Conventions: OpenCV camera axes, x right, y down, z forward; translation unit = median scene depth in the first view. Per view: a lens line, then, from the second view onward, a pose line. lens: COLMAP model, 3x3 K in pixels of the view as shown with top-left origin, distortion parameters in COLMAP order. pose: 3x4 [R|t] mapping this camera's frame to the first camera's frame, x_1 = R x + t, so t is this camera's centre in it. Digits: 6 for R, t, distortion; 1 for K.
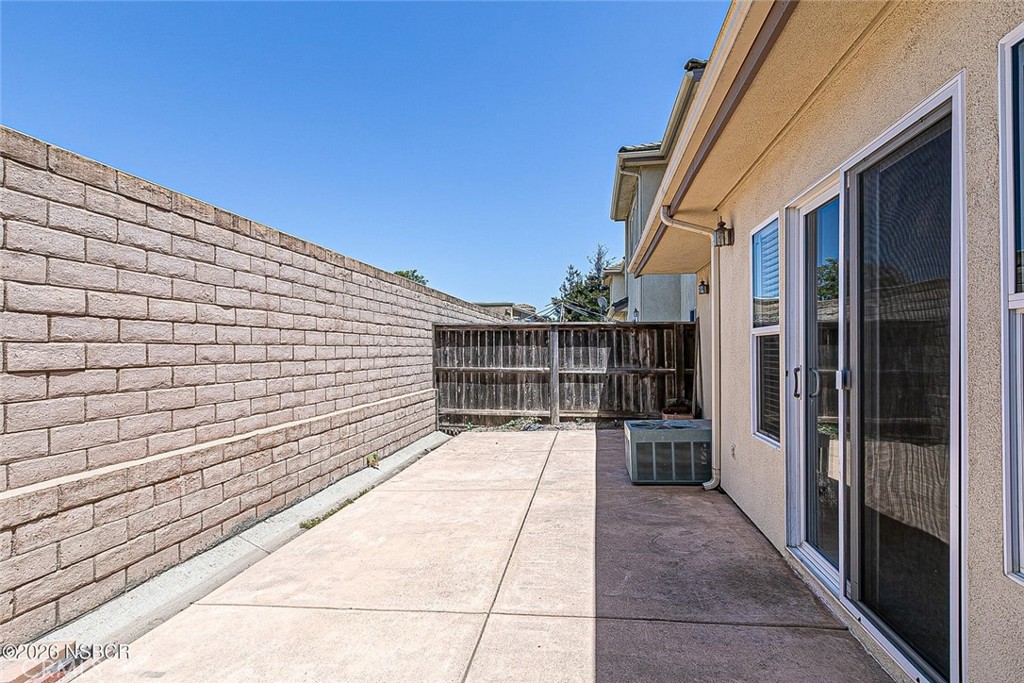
lens RADIAL K [[498.6, 0, 512.7], [0, 498.6, 346.6], [0, 0, 1]] dist [-0.002824, -0.000488]
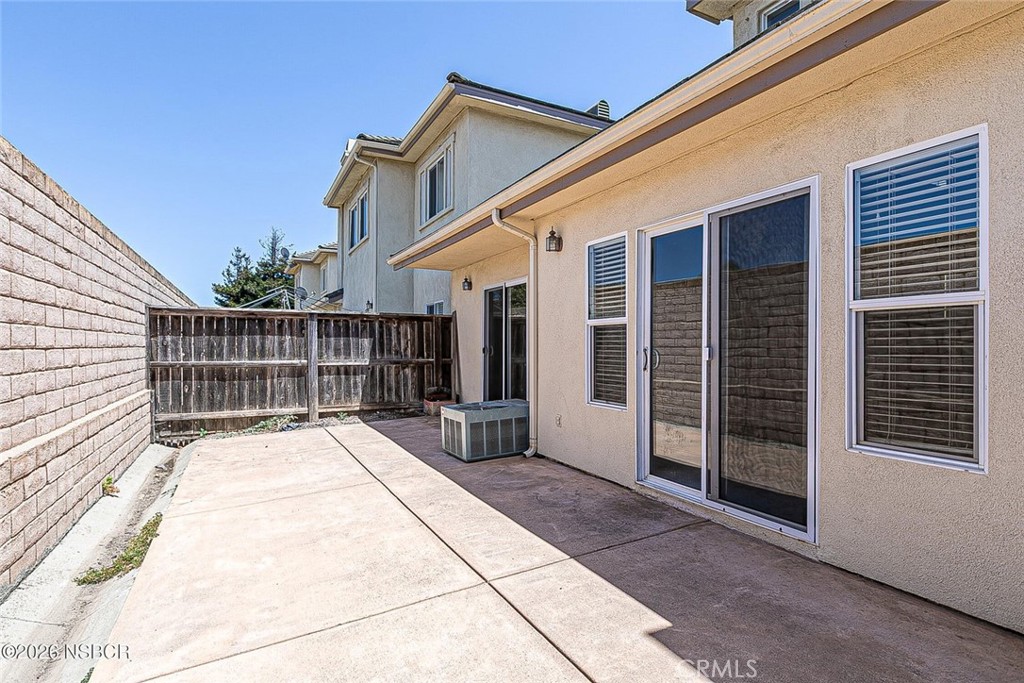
lens RADIAL K [[530.5, 0, 464.1], [0, 530.5, 348.8], [0, 0, 1]] dist [-0.004723, -0.001047]
pose [[0.803332, 0.001097, 0.595531, -0.402034], [-0.005626, 0.999968, 0.005746, 0.021799], [-0.595505, -0.007966, 0.803312, 0.075072]]
